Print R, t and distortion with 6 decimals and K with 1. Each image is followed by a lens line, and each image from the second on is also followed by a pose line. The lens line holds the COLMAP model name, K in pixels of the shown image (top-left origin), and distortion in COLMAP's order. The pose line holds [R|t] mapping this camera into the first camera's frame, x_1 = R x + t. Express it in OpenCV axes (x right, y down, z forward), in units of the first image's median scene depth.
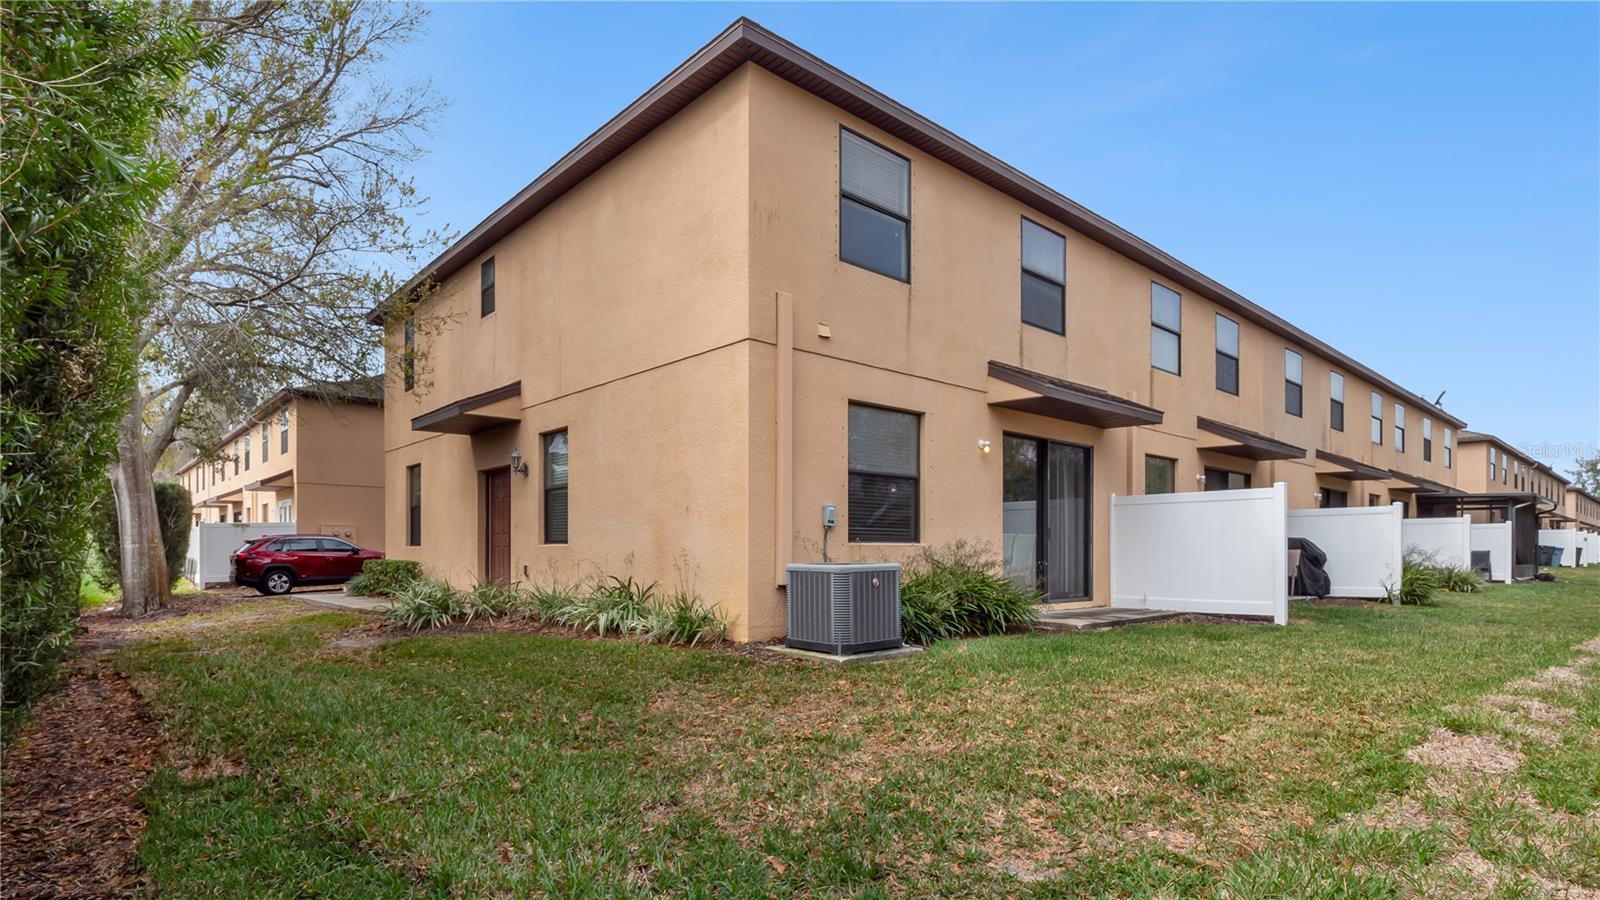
lens RADIAL K [[820.4, 0, 796.8], [0, 820.4, 560.8], [0, 0, 1]] dist [-0.003396, -0.000297]
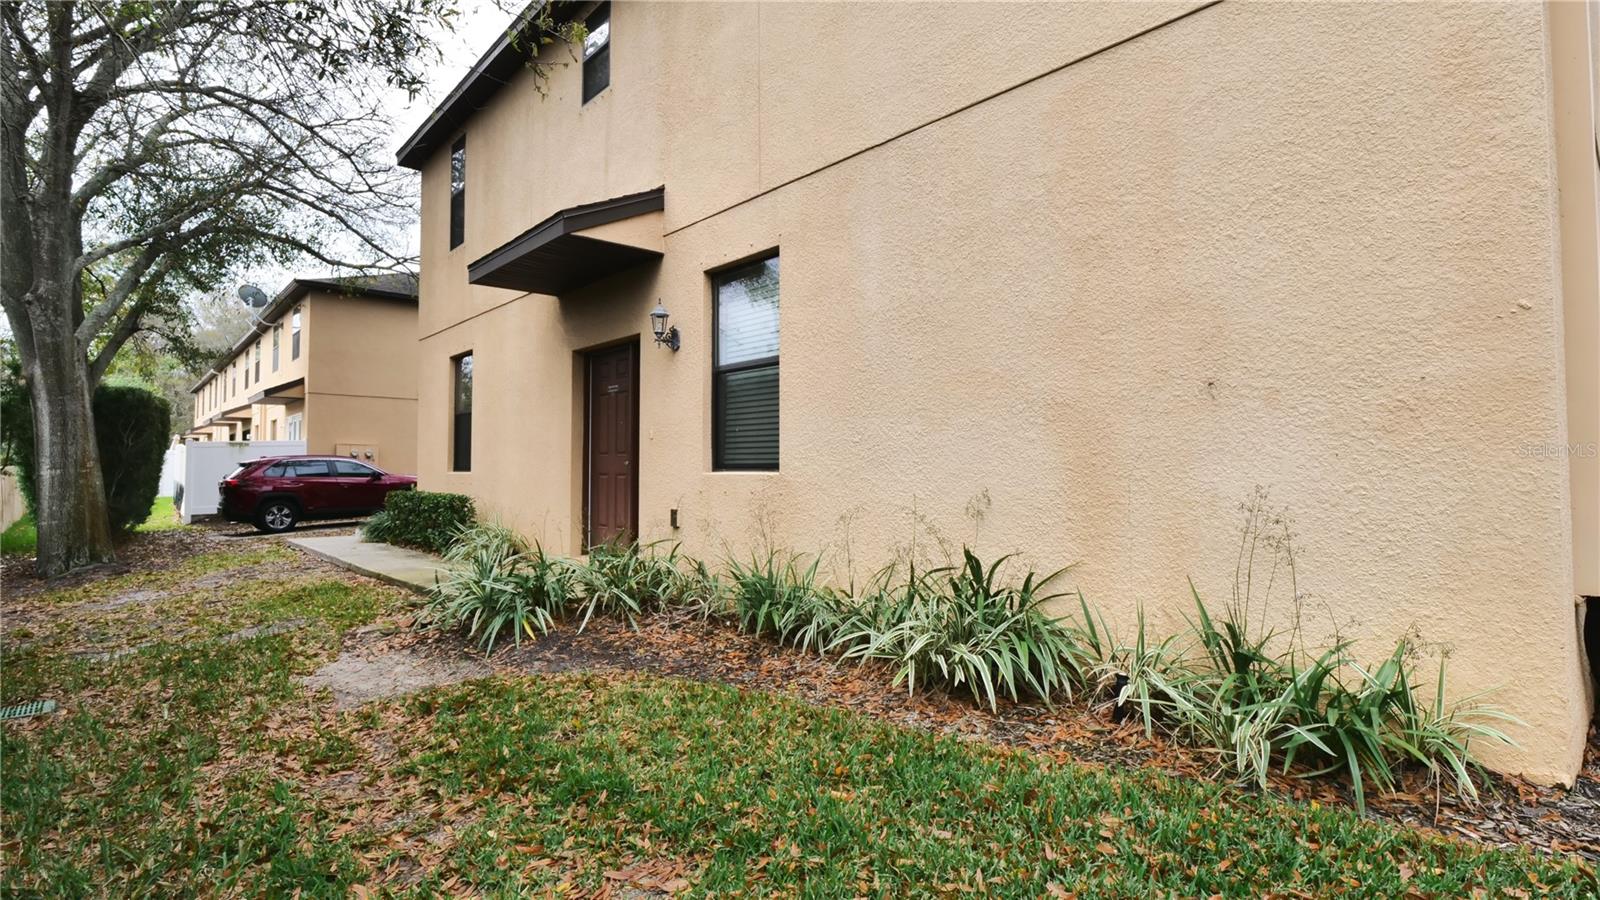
lens RADIAL K [[784.7, 0, 800.0], [0, 784.7, 450.0], [0, 0, 1]] dist [-0.007592, -0.000747]
pose [[0.999996, -0.002007, -0.001871, -0.180062], [0.001934, 0.999274, -0.038045, -0.010293], [0.001946, 0.038041, 0.999274, 0.343100]]
